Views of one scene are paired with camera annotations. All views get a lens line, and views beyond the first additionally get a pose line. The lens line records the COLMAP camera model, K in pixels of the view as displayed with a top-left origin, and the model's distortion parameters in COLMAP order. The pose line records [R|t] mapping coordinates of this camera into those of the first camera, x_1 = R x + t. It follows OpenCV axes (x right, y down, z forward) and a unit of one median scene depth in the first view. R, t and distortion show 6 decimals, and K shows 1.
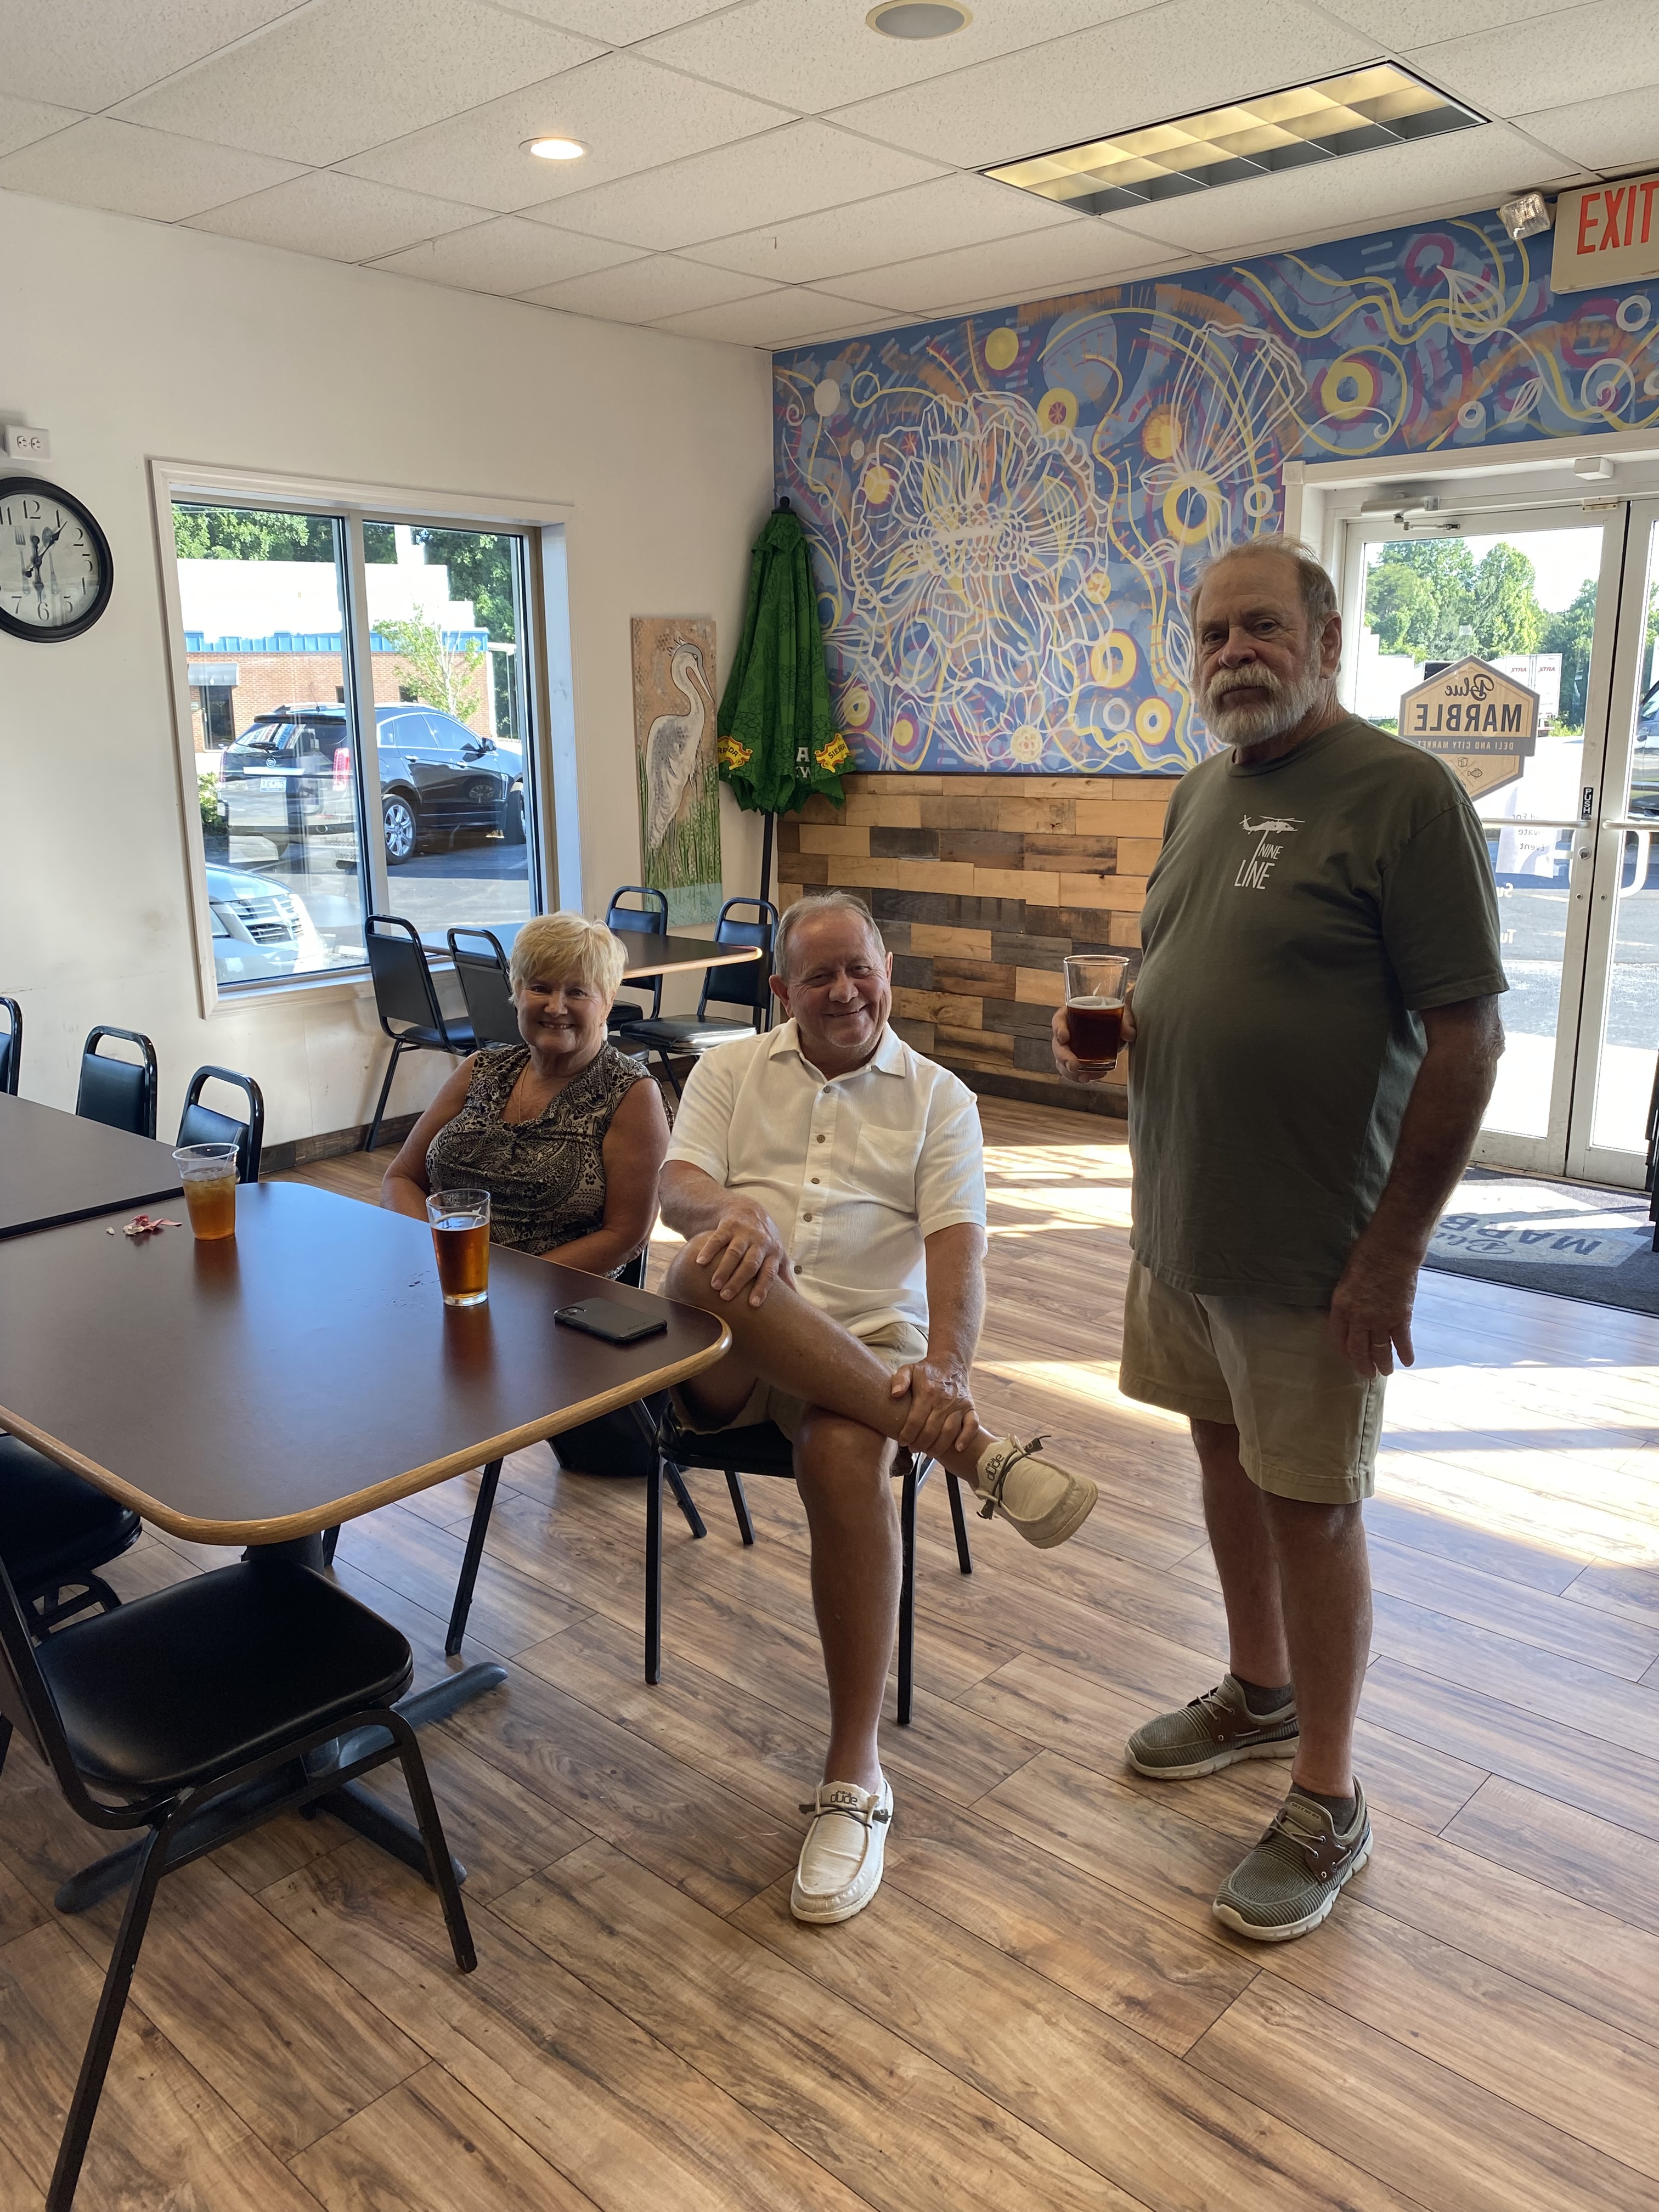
lens RADIAL K [[1691.8, 0, 820.1], [0, 1691.8, 1119.4], [0, 0, 1]] dist [0.018576, -0.014897]
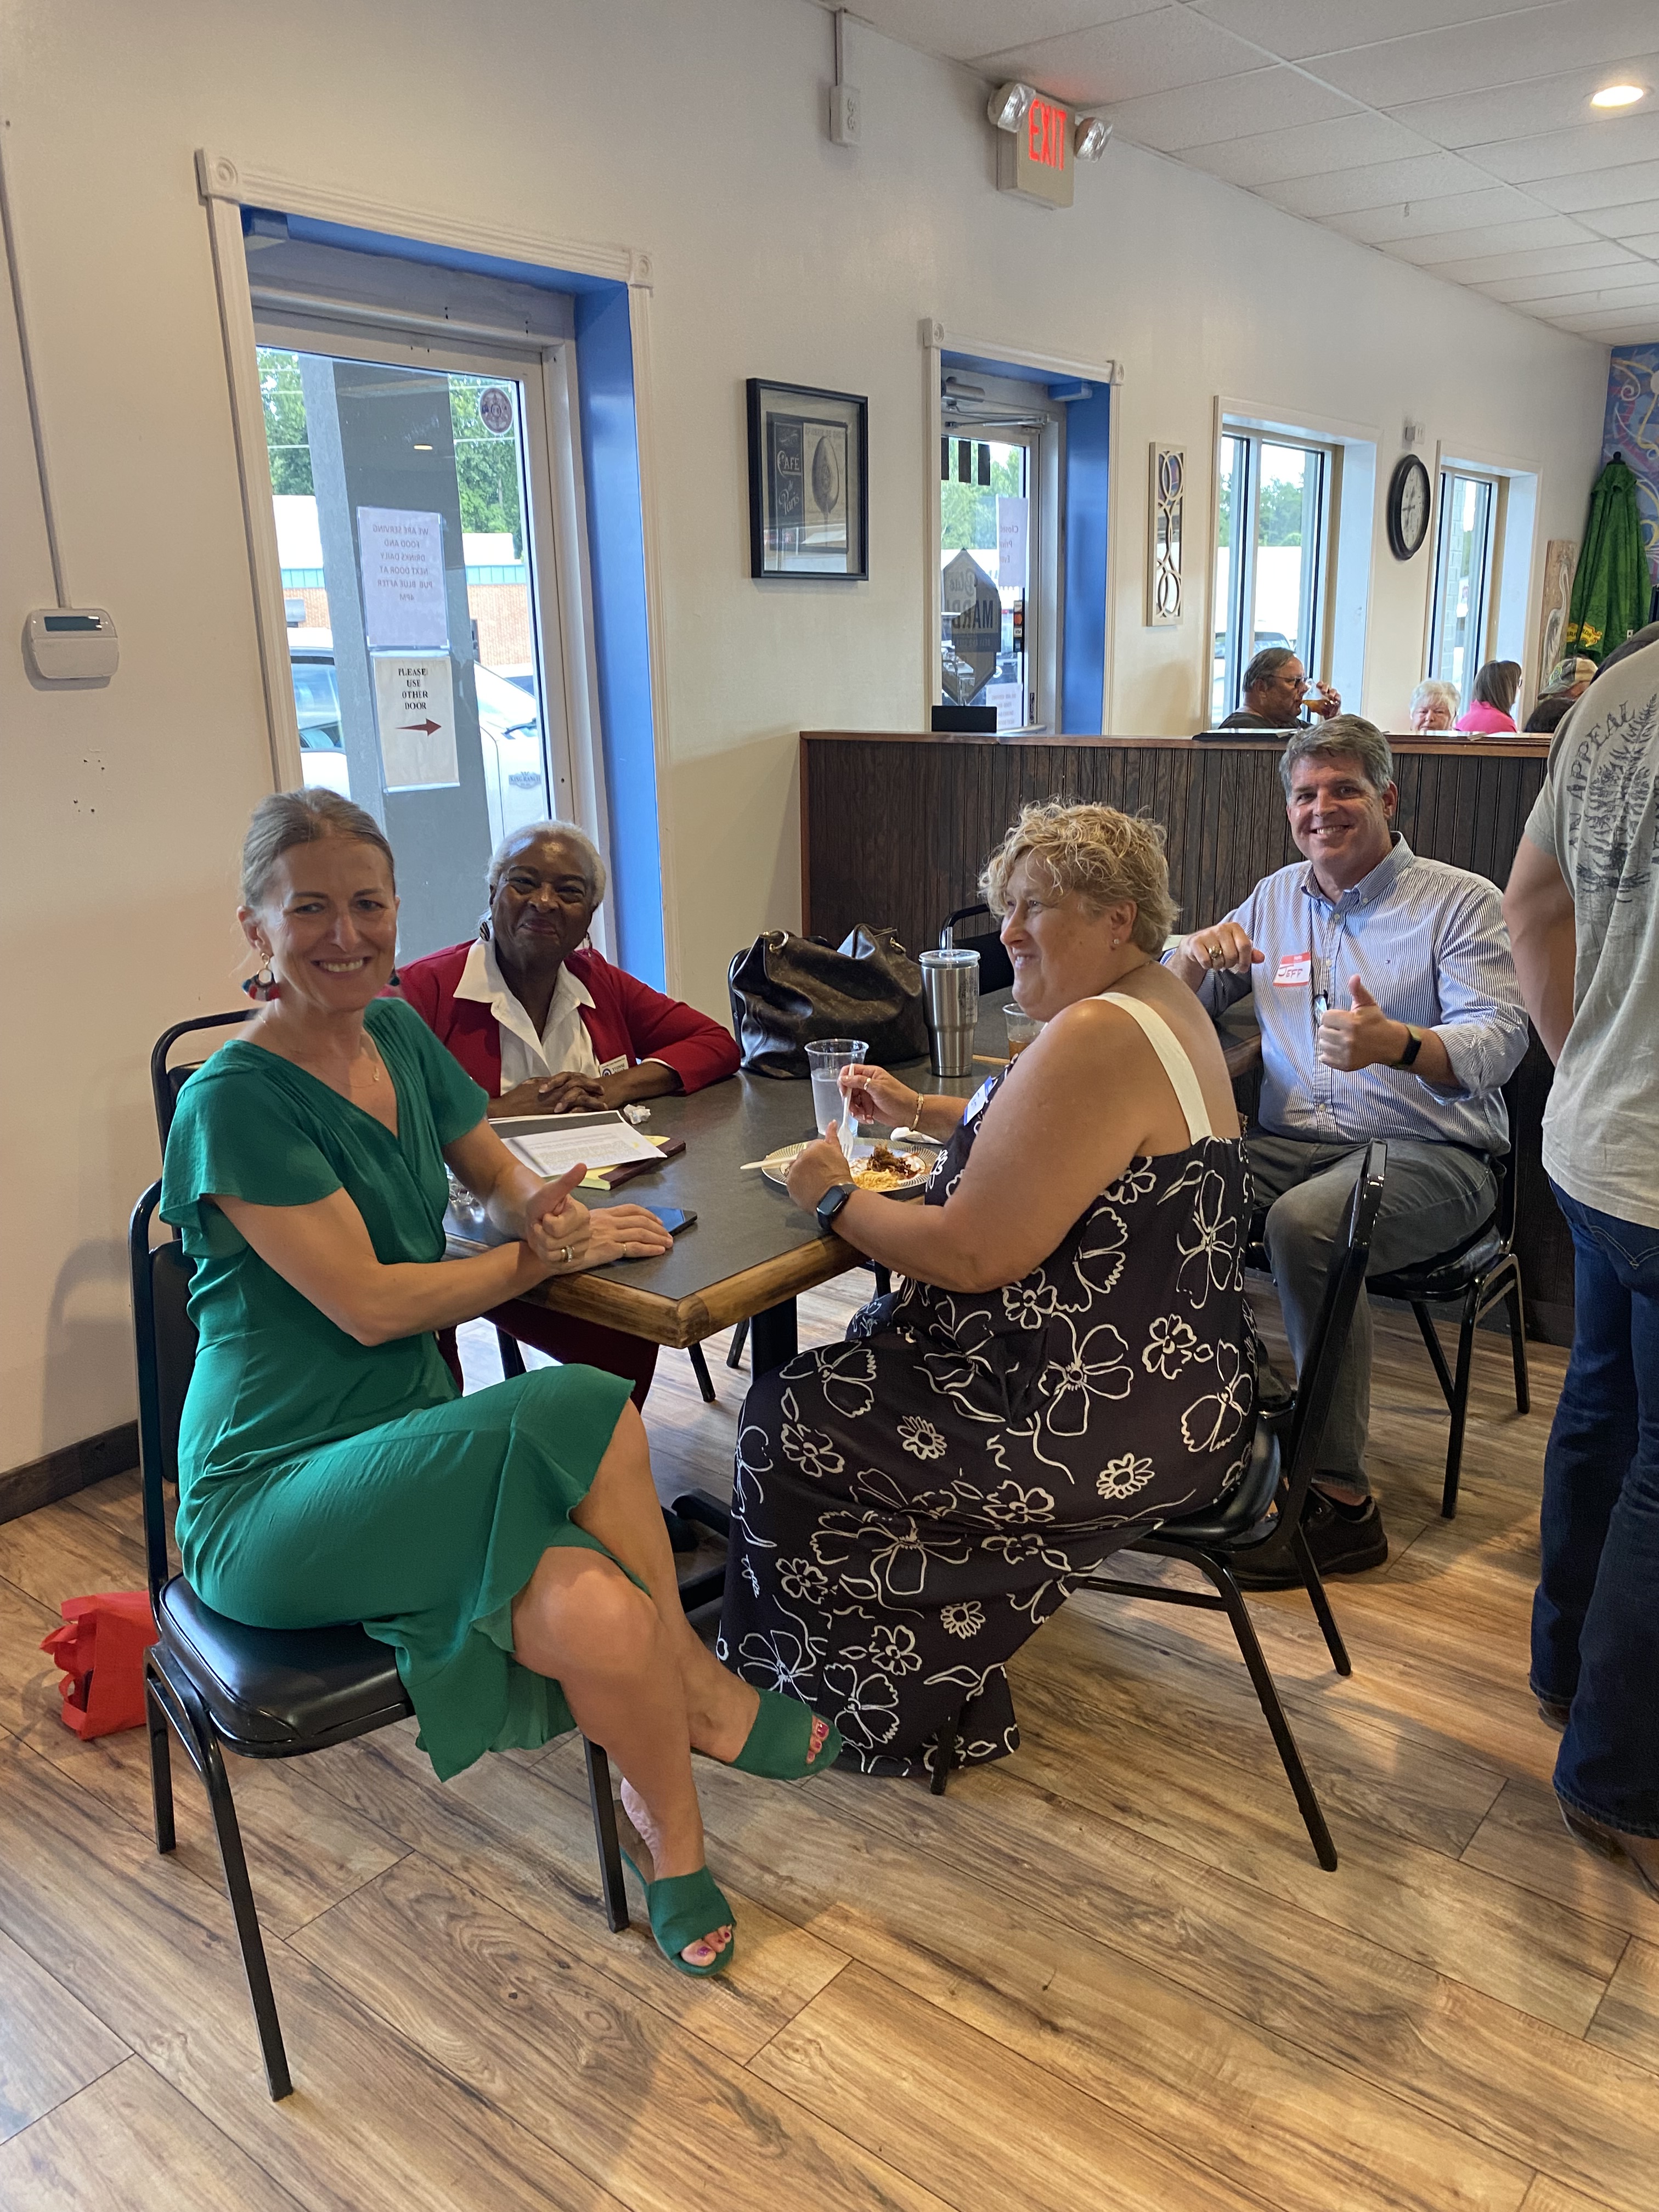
lens RADIAL K [[1691.8, 0, 851.0], [0, 1691.8, 1132.1], [0, 0, 1]] dist [0.018576, -0.014897]
pose [[0.997333, -0.036911, 0.062970, -0.776237], [0.033941, 0.998289, 0.047610, 0.111791], [-0.064620, -0.045346, 0.996879, -0.402483]]
